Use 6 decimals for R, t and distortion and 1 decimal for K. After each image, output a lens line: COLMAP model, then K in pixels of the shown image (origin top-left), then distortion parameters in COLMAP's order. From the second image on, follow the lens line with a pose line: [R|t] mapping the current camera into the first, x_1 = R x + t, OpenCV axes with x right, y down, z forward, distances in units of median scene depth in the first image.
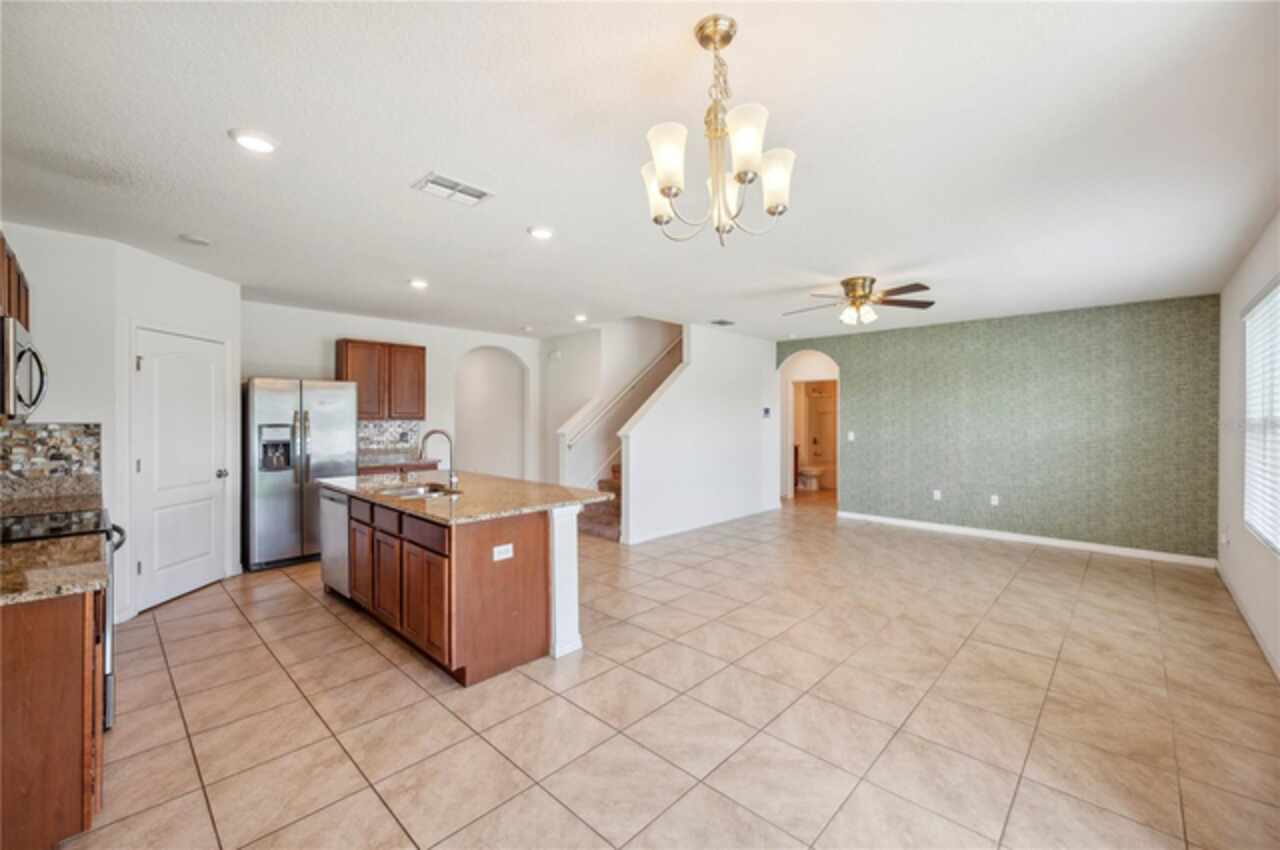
lens RADIAL K [[515.8, 0, 636.2], [0, 515.8, 421.5], [0, 0, 1]] dist [0.000197, -0.000535]
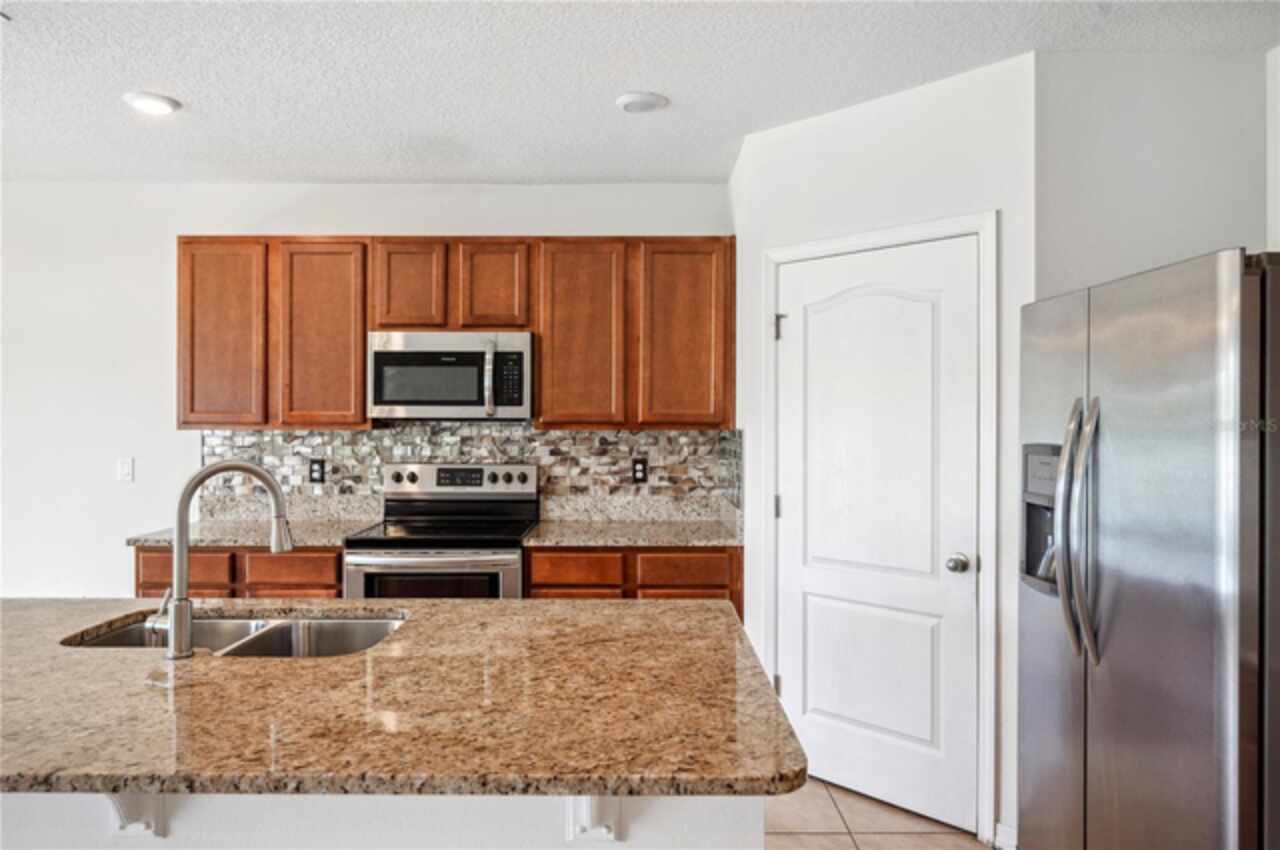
lens RADIAL K [[822.0, 0, 641.6], [0, 822.0, 422.6], [0, 0, 1]] dist [0.004631, 0.001135]
pose [[-0.720067, 0.002341, -0.693900, -0.215578], [-0.009044, 0.999878, 0.012758, -0.016349], [0.693845, 0.015463, -0.719958, 1.455014]]
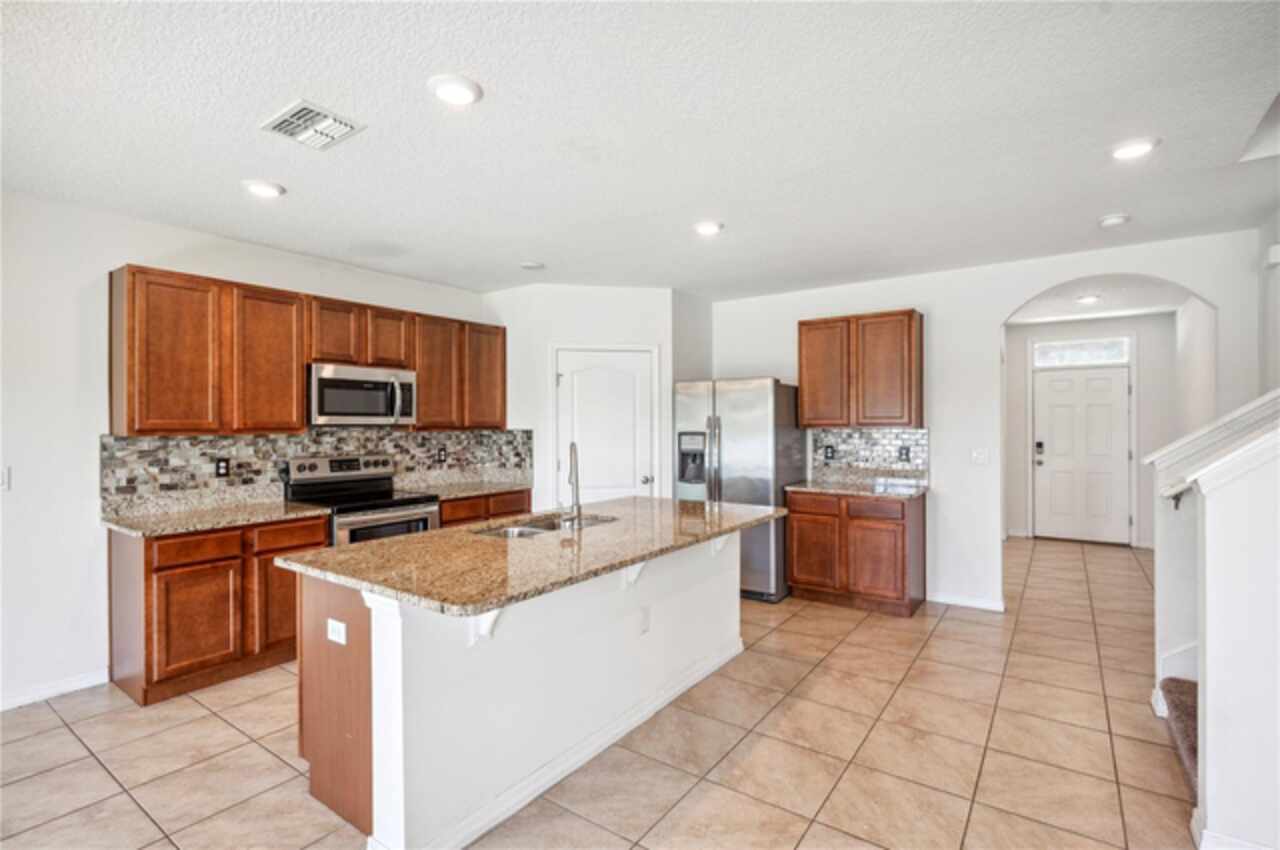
lens RADIAL K [[598.2, 0, 640.3], [0, 598.2, 421.9], [0, 0, 1]] dist [0.000770, -0.001159]
pose [[0.147573, -0.005486, -0.989036, 0.404651], [-0.003100, 0.999977, -0.006009, -0.006853], [0.989046, 0.003953, 0.147552, 0.924800]]
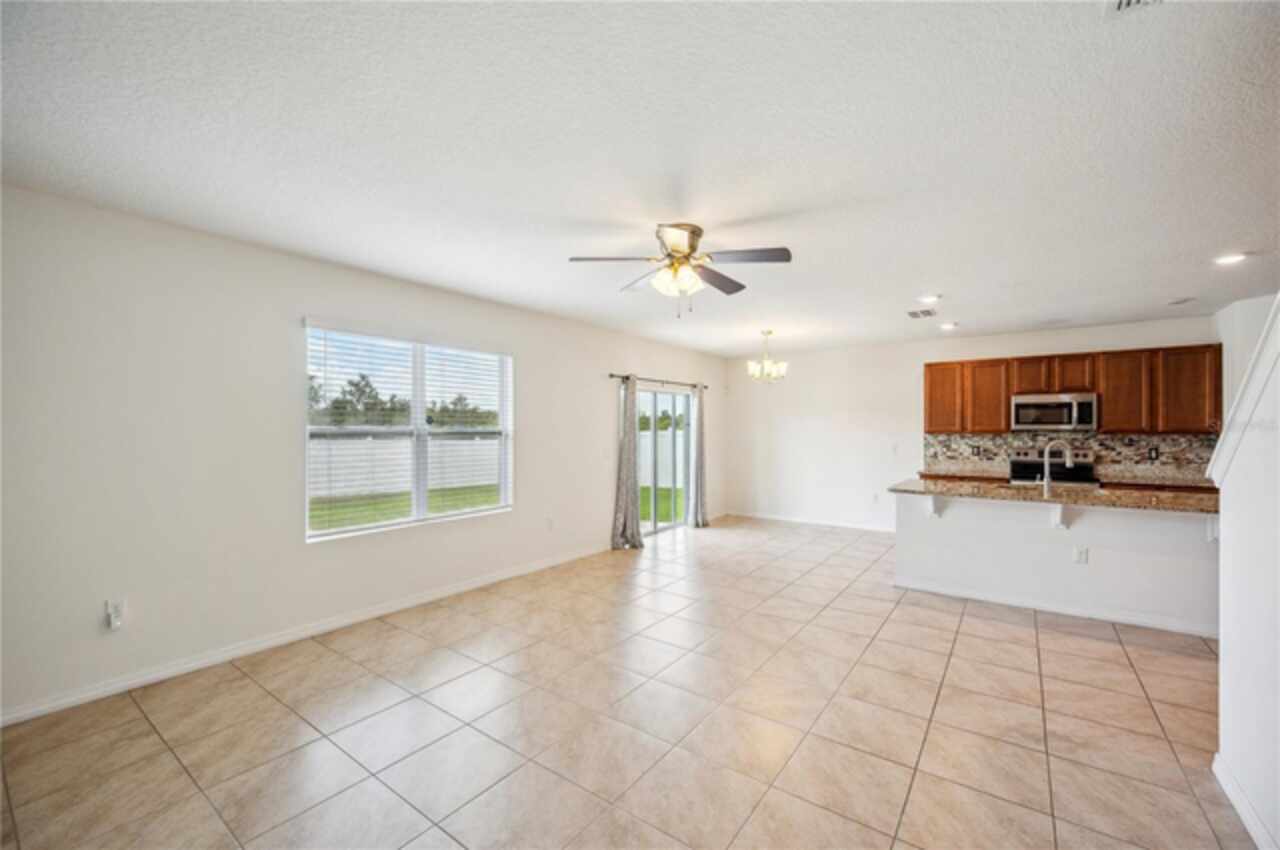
lens RADIAL K [[515.8, 0, 643.9], [0, 515.8, 426.6], [0, 0, 1]] dist [0.000197, -0.000535]
pose [[-0.990528, -0.002472, -0.137287, 0.652543], [-0.002620, 0.999996, 0.000893, -0.014099], [0.137285, 0.001244, -0.990531, 1.916731]]
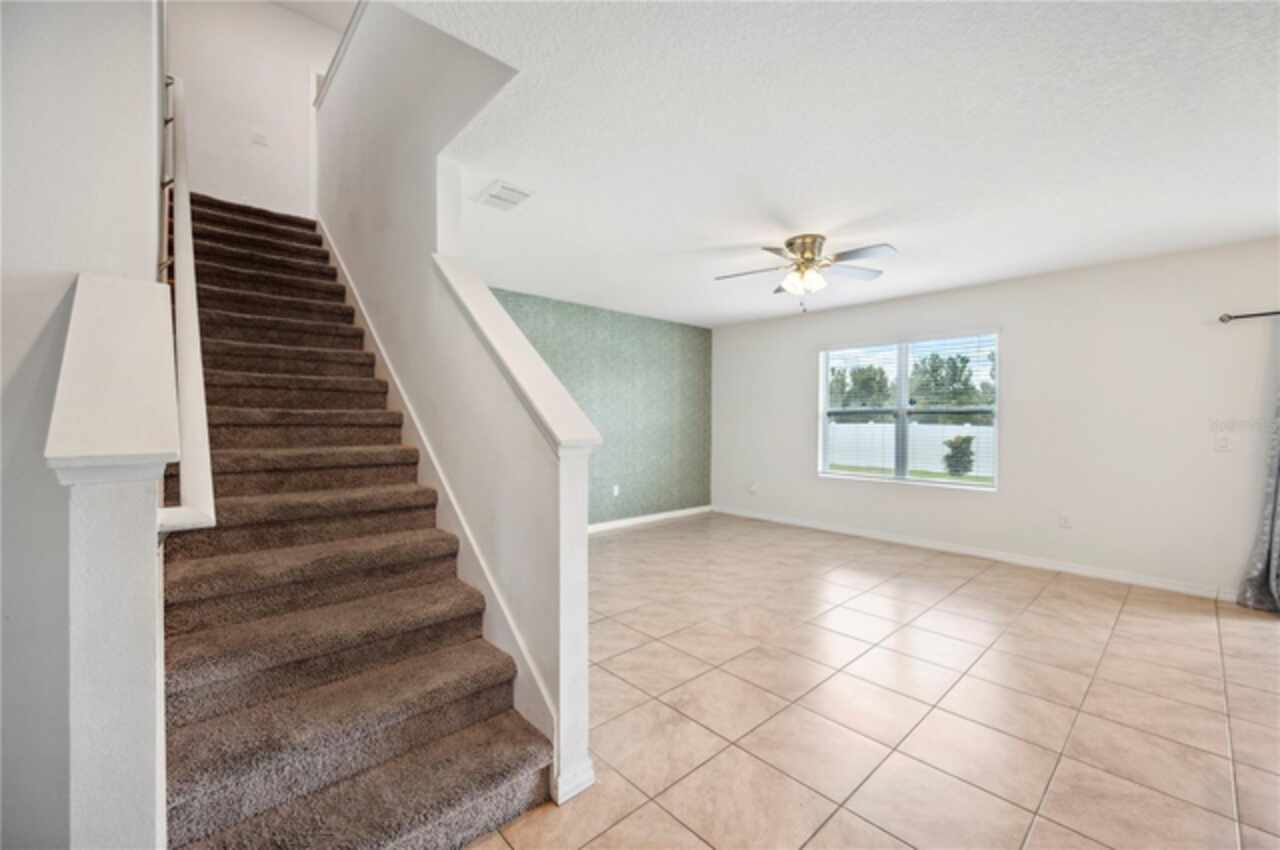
lens RADIAL K [[515.8, 0, 639.3], [0, 515.8, 416.6], [0, 0, 1]] dist [0.000197, -0.000535]
pose [[0.065432, 0.005743, 0.997840, -0.488207], [0.001510, 0.999982, -0.005855, 0.020913], [-0.997856, 0.001889, 0.065422, 1.385069]]
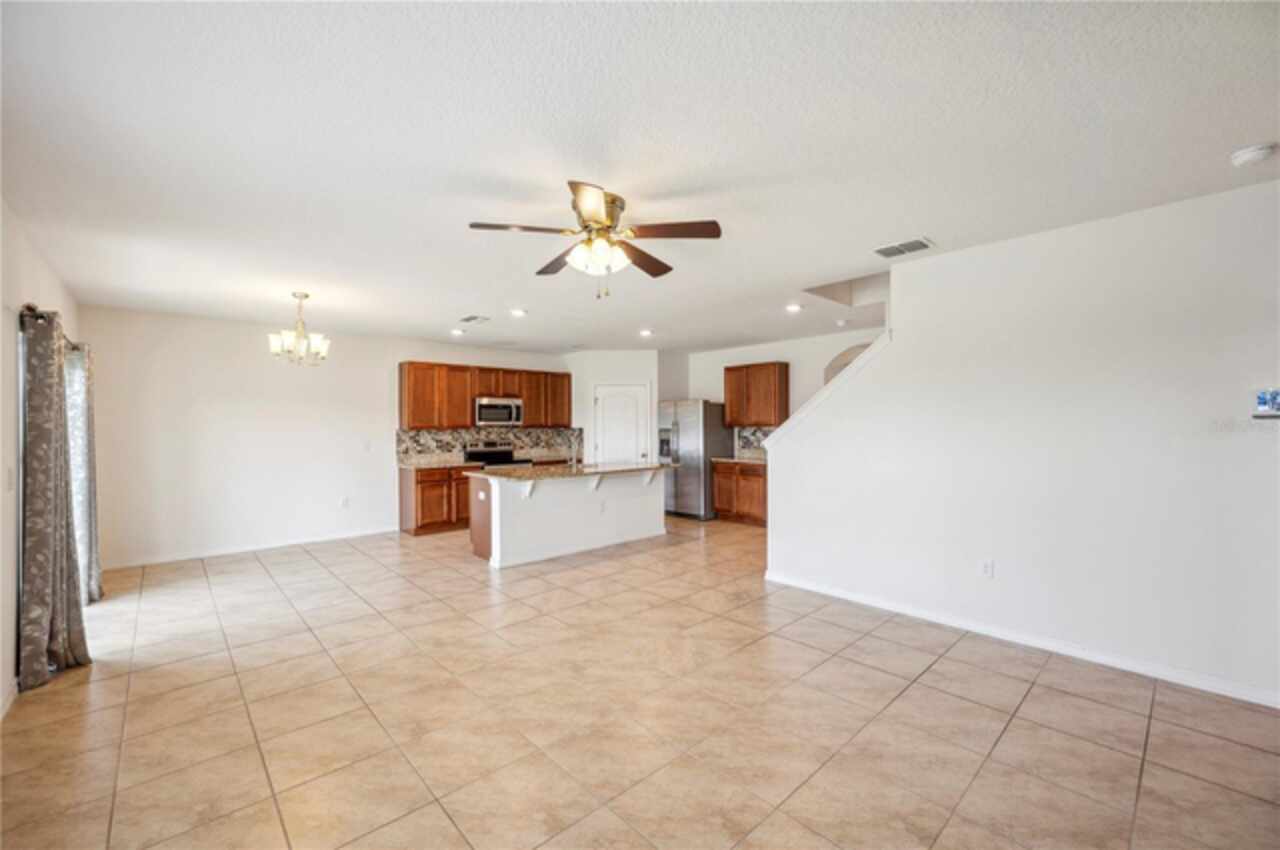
lens RADIAL K [[515.8, 0, 638.6], [0, 515.8, 418.1], [0, 0, 1]] dist [0.000197, -0.000535]
pose [[-0.056868, -0.015332, -0.998264, 1.194129], [-0.001445, 0.999882, -0.015275, -0.004771], [0.998381, 0.000574, -0.056883, 1.234737]]
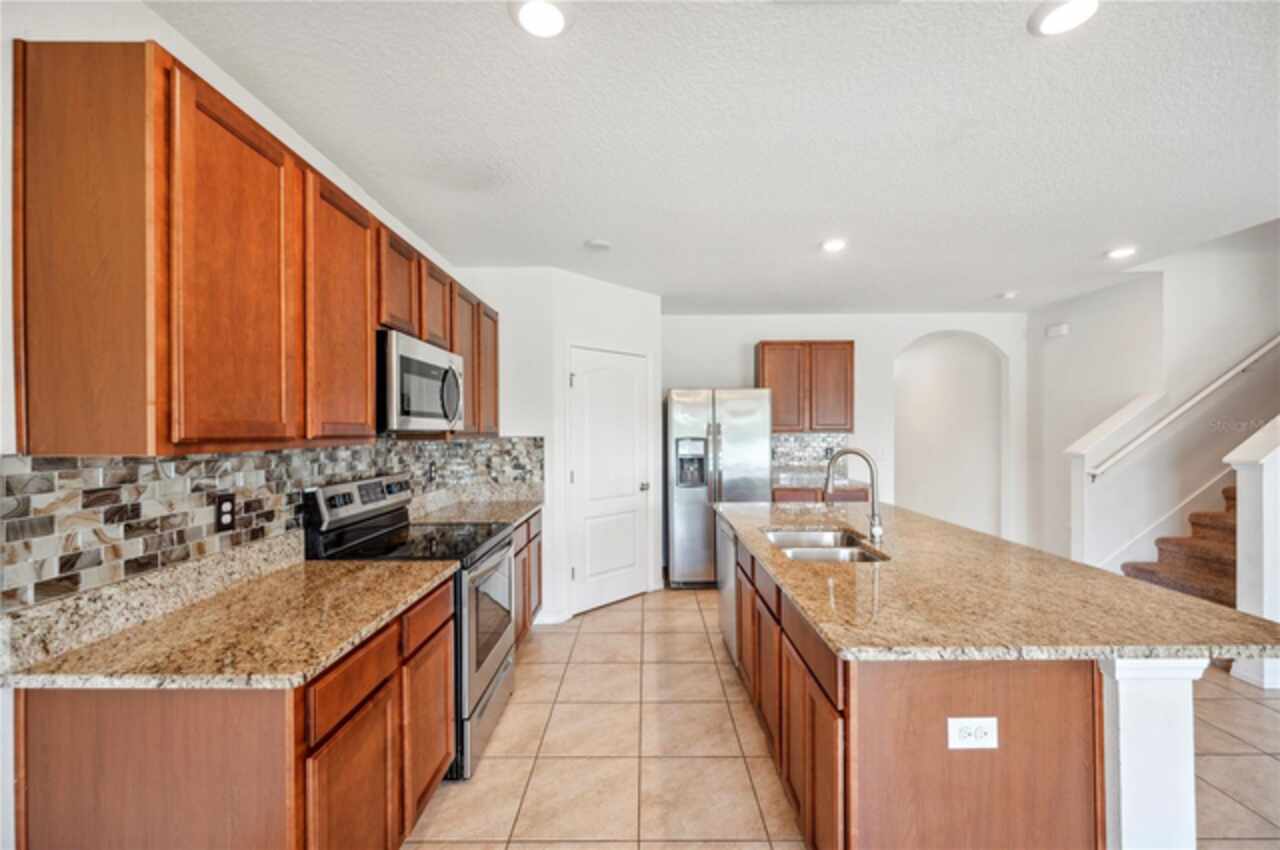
lens RADIAL K [[515.8, 0, 644.9], [0, 515.8, 434.3], [0, 0, 1]] dist [0.000197, -0.000535]
pose [[0.692406, 0.000601, -0.721508, -0.096357], [0.000775, 0.999998, 0.001577, -0.002696], [0.721508, -0.001651, 0.692404, 0.355417]]
